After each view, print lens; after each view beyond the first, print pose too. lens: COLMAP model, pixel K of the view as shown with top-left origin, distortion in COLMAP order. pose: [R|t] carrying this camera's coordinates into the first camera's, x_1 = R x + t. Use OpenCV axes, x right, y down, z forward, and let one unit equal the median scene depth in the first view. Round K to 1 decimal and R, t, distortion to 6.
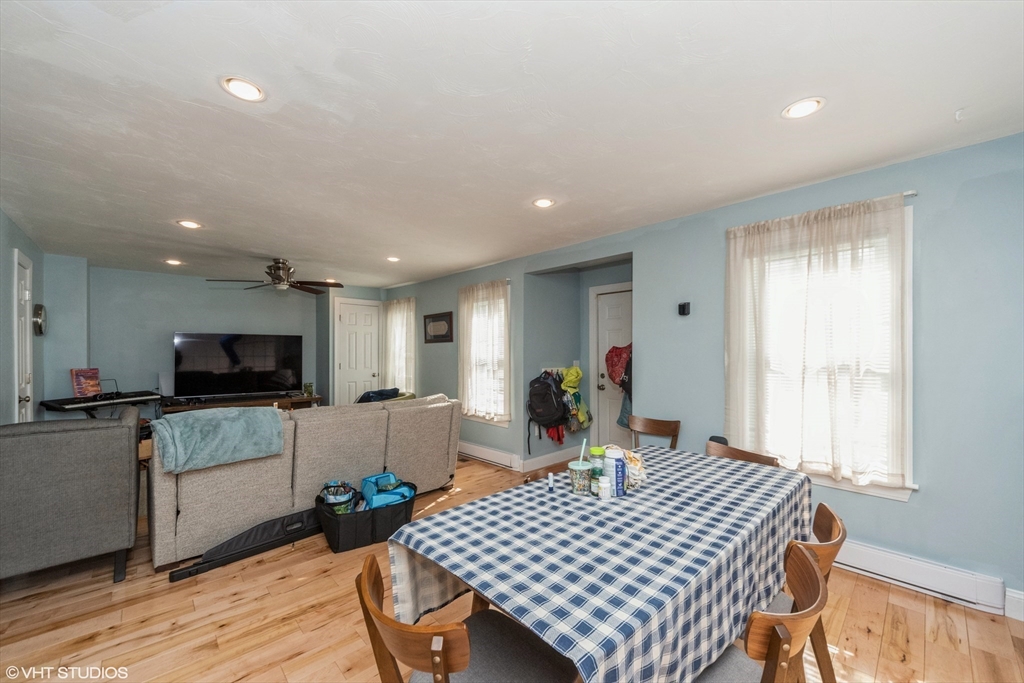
lens RADIAL K [[396.4, 0, 512.6], [0, 396.4, 347.8], [0, 0, 1]] dist [-0.000983, 0.000460]
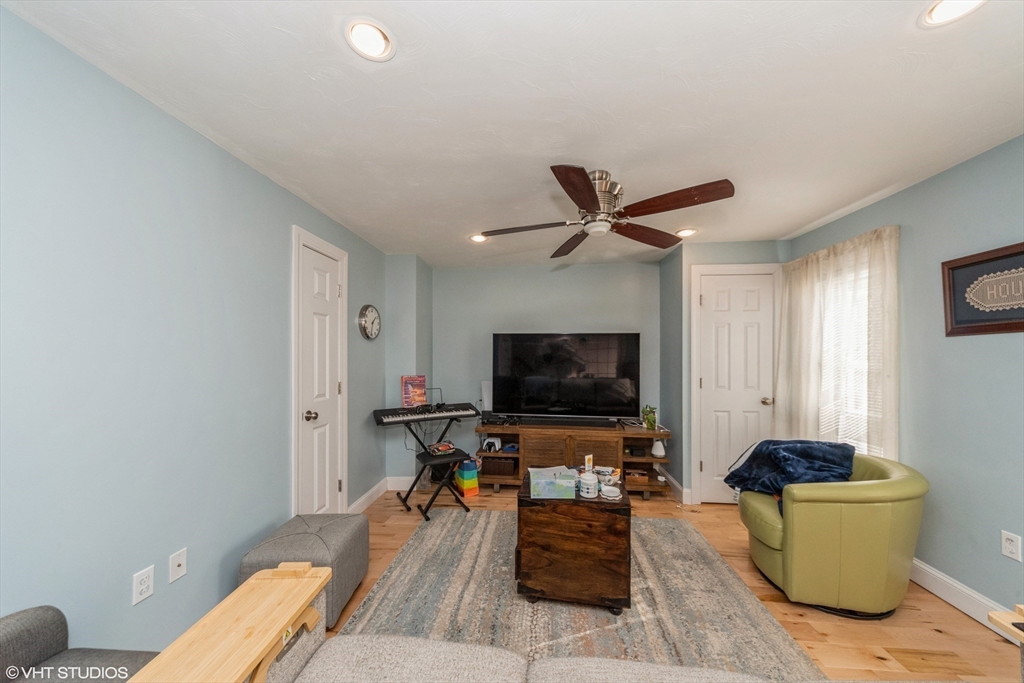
lens RADIAL K [[359.1, 0, 510.5], [0, 359.1, 357.8], [0, 0, 1]] dist [0.001010, 0.000060]
pose [[0.665589, 0.000228, -0.746319, -0.264702], [0.002795, 0.999992, 0.002798, 0.008249], [0.746314, -0.003948, 0.665583, 0.510571]]
